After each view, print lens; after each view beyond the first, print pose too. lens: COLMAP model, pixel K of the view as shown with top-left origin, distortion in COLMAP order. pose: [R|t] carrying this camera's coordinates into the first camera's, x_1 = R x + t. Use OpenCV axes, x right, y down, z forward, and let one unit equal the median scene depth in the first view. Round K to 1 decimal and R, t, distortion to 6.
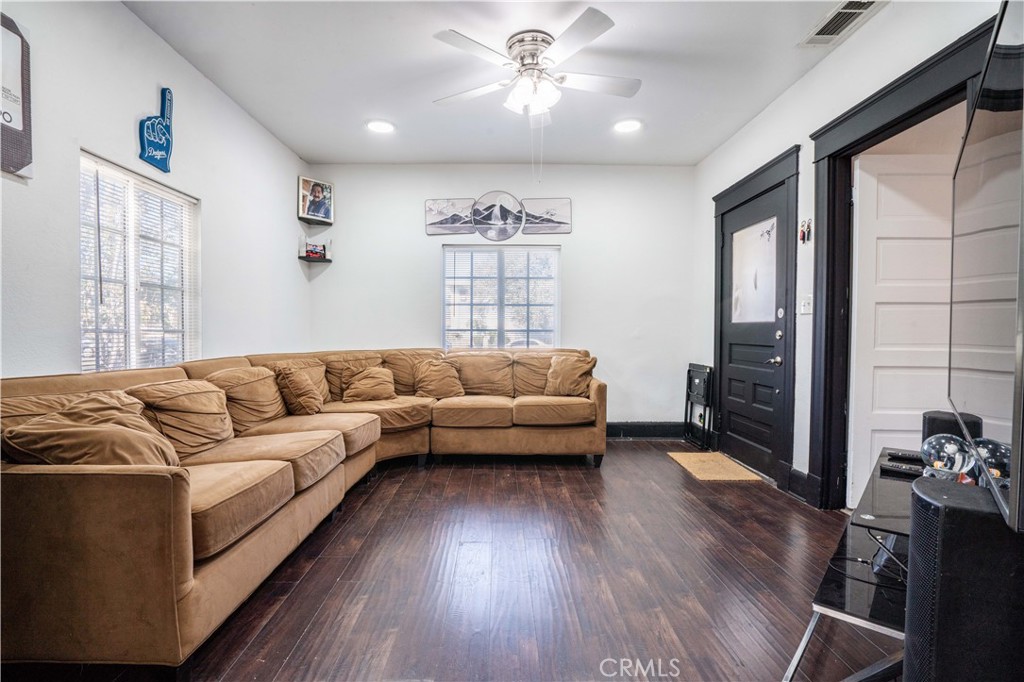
lens RADIAL K [[474.1, 0, 505.4], [0, 474.1, 341.5], [0, 0, 1]] dist [-0.054477, 0.023781]
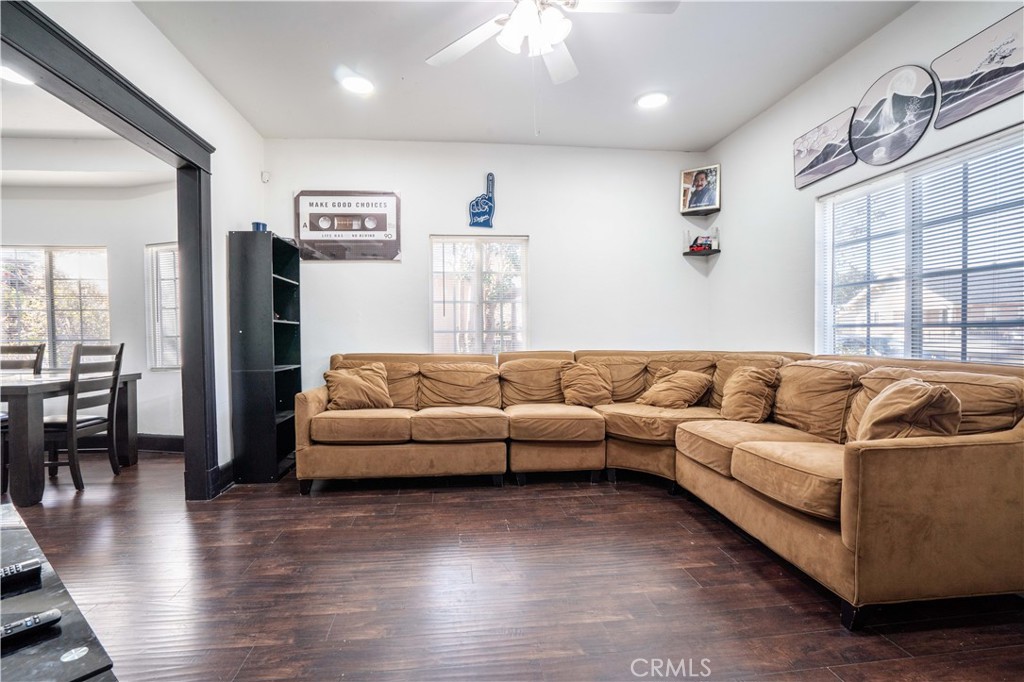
lens RADIAL K [[474.1, 0, 505.4], [0, 474.1, 341.5], [0, 0, 1]] dist [-0.054477, 0.023781]
pose [[0.105090, 0.017438, -0.994310, 0.580173], [-0.010917, 0.999806, 0.016381, -0.010184], [0.994403, 0.009133, 0.105260, 0.611544]]
